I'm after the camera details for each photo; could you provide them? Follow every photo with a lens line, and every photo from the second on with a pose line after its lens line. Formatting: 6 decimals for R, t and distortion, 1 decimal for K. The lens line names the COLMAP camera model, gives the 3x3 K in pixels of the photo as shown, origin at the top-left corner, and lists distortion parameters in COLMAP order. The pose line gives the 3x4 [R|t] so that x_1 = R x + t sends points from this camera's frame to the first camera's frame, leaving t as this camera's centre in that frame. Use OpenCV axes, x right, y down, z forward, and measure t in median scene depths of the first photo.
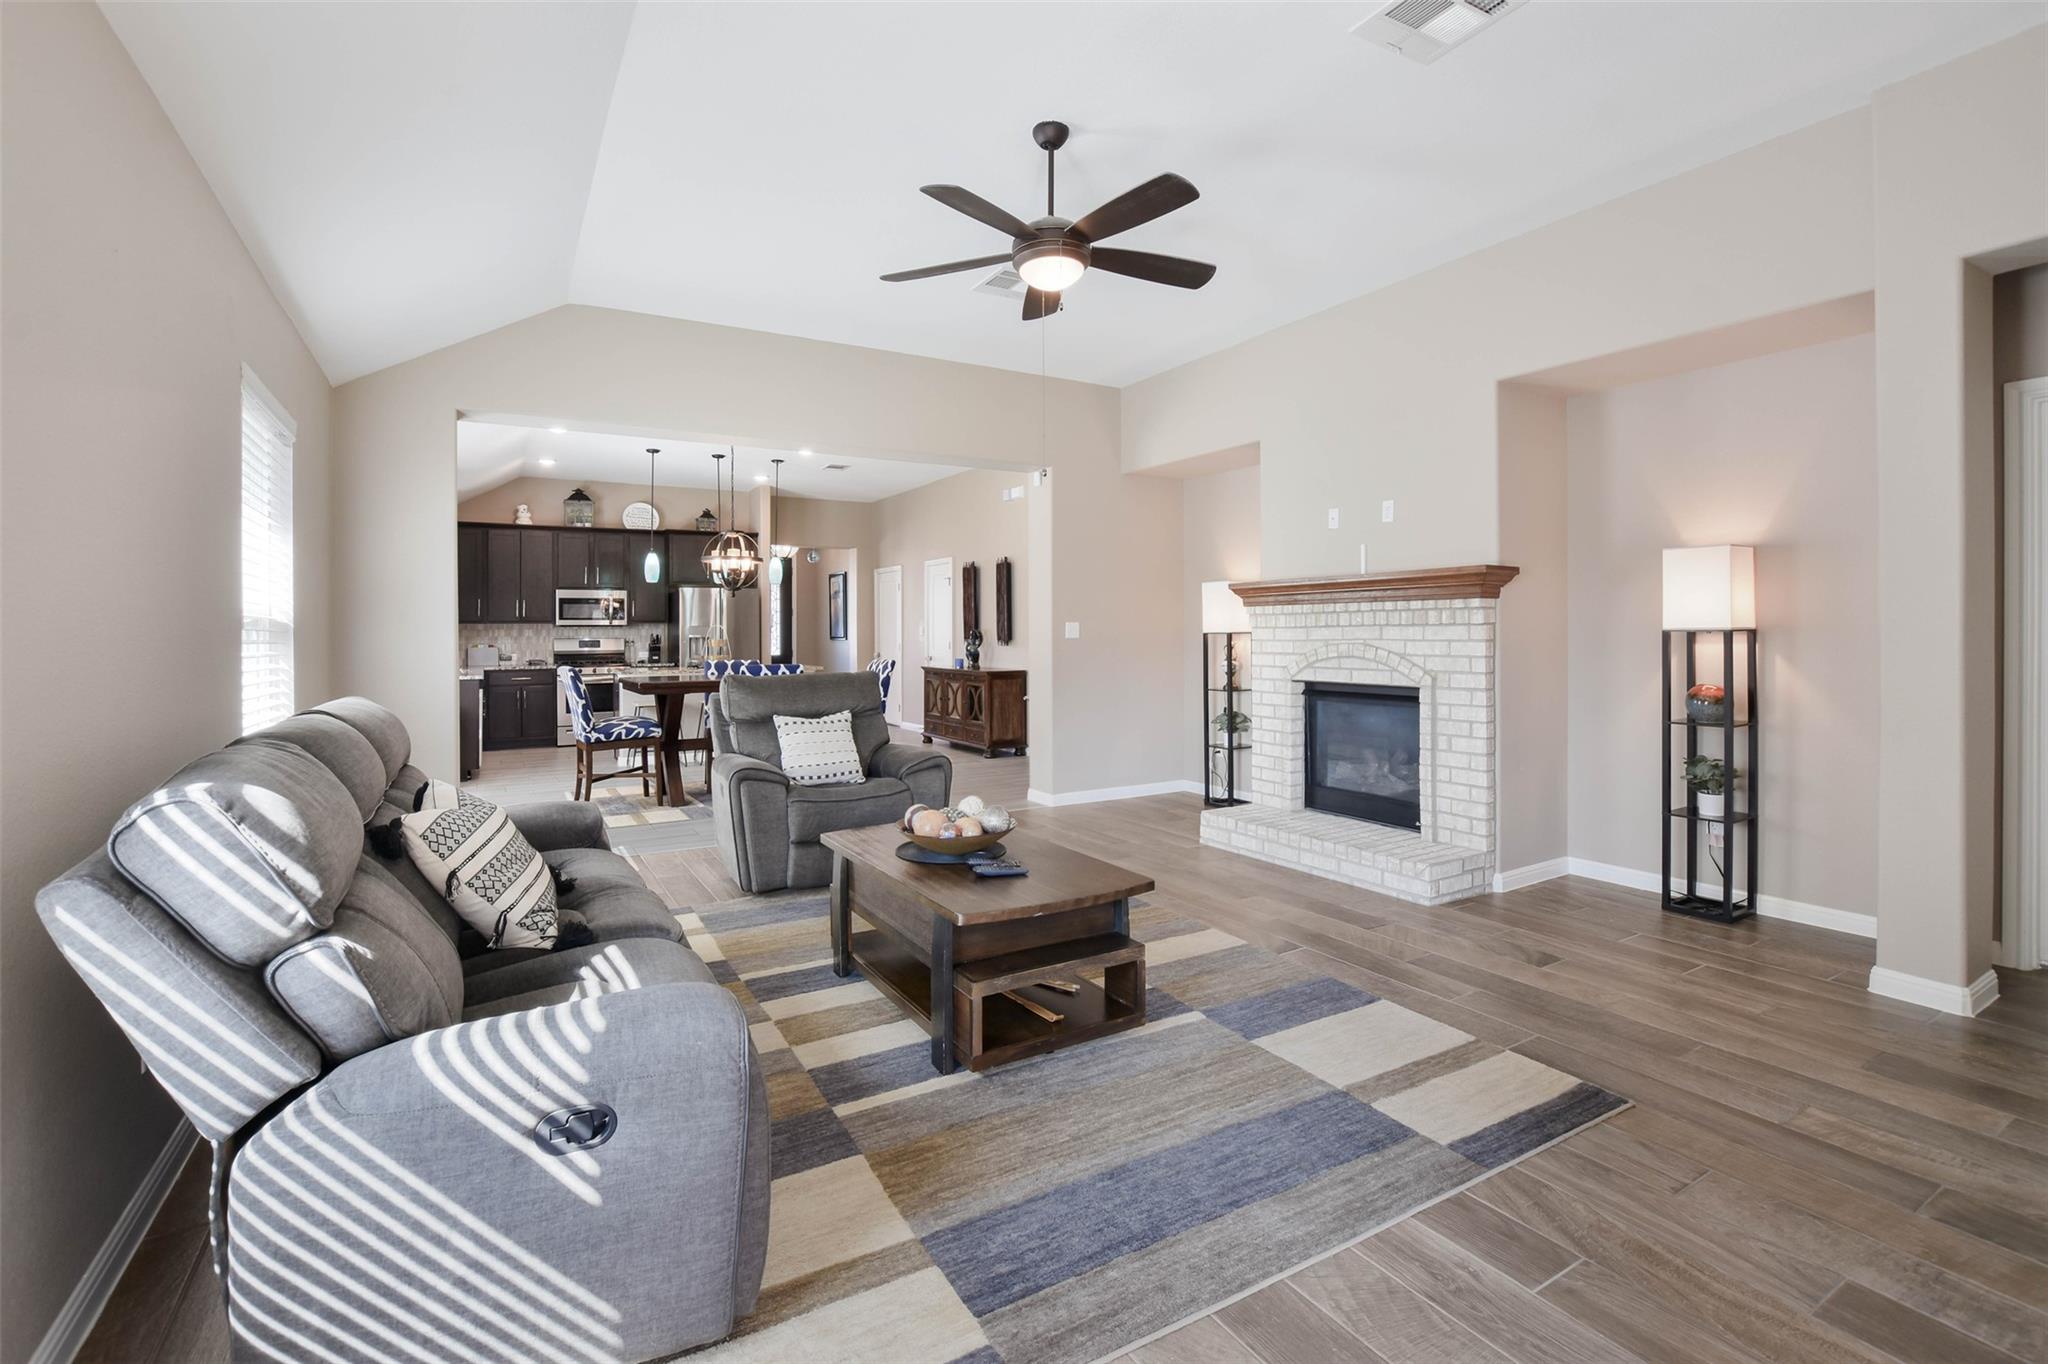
lens RADIAL K [[915.3, 0, 1008.1], [0, 915.3, 622.2], [0, 0, 1]] dist [-0.014794, 0.000017]
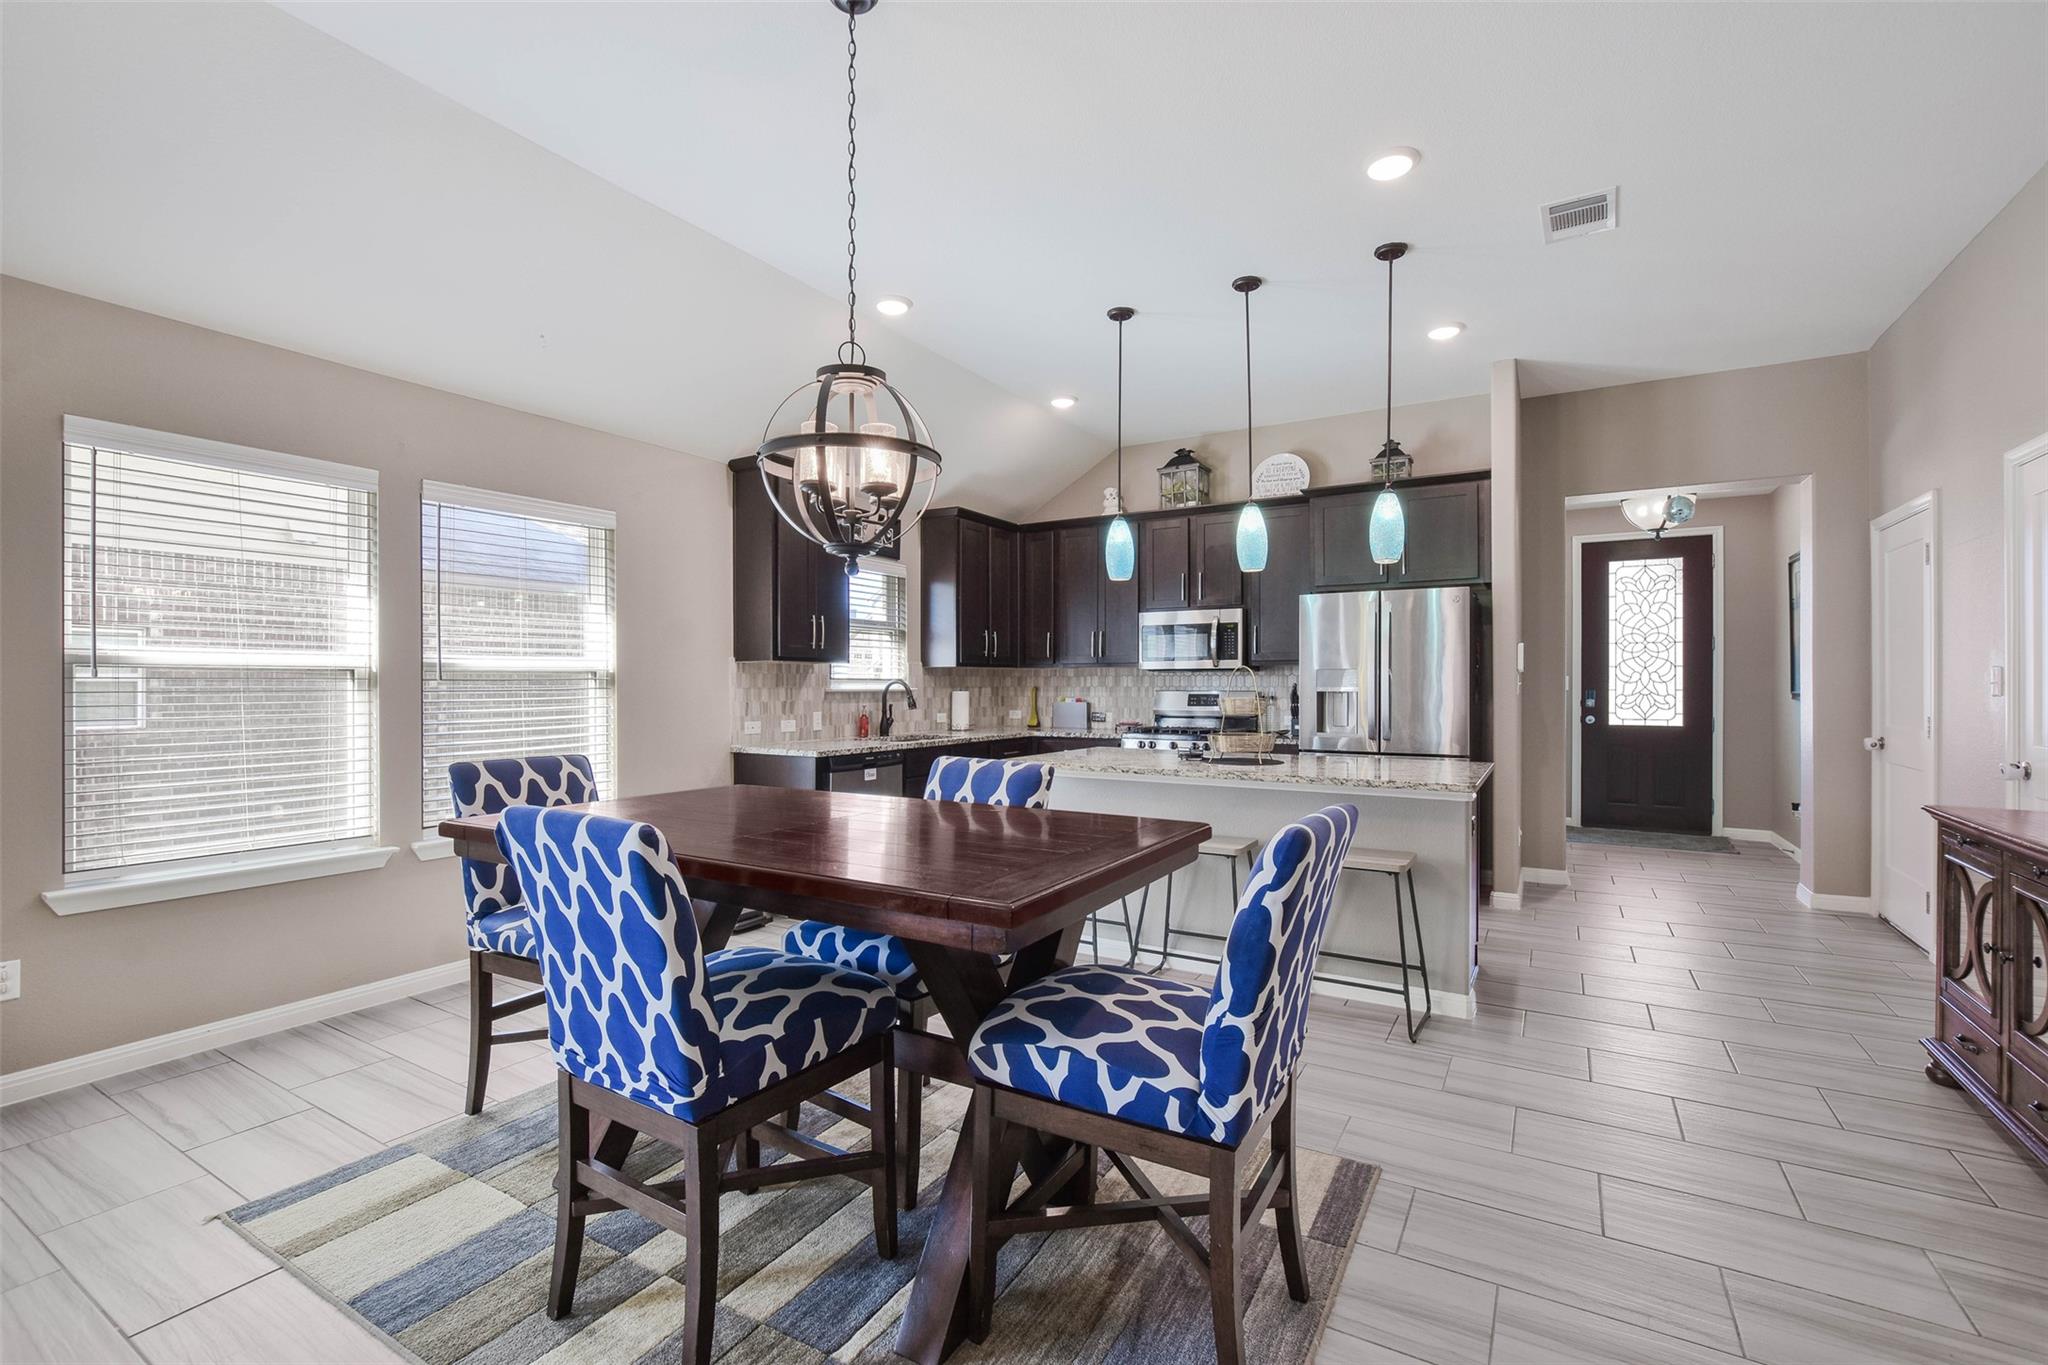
lens RADIAL K [[895.2, 0, 1017.6], [0, 895.2, 684.9], [0, 0, 1]] dist [-0.020254, 0.000663]
pose [[0.483563, 0.006995, -0.875281, 0.006386], [0.006058, 0.999917, 0.011338, 0.007357], [0.875288, -0.010785, 0.483481, 0.708382]]
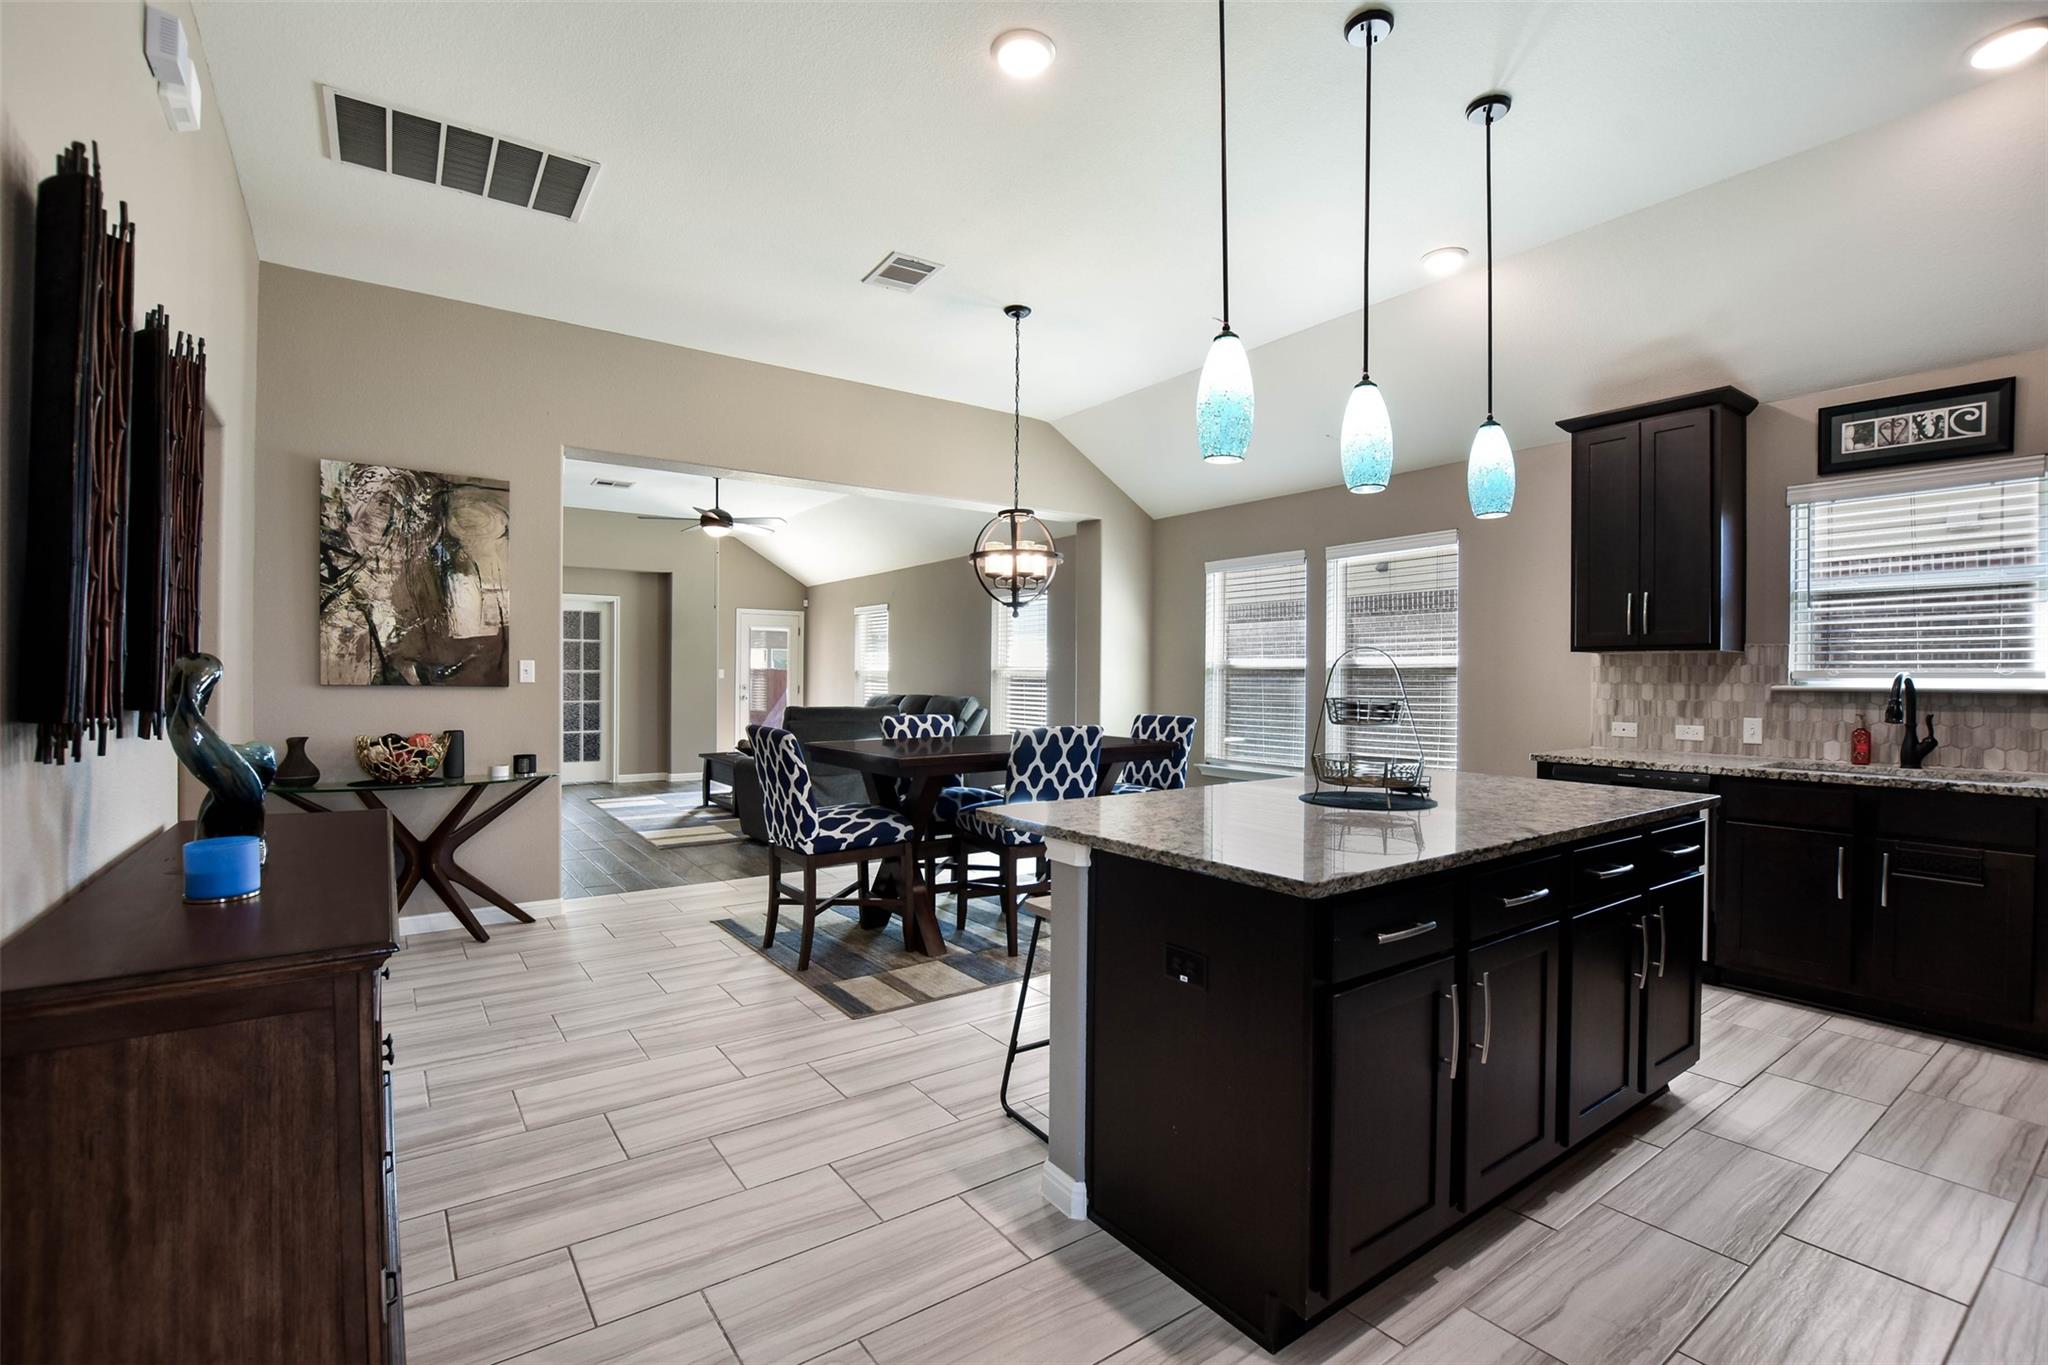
lens RADIAL K [[916.9, 0, 1018.1], [0, 916.9, 687.2], [0, 0, 1]] dist [-0.027809, 0.001679]
pose [[-0.995287, 0.001910, -0.096953, -0.191274], [0.001813, 0.999998, 0.001081, 0.015533], [0.096955, 0.000900, -0.995288, 1.283997]]
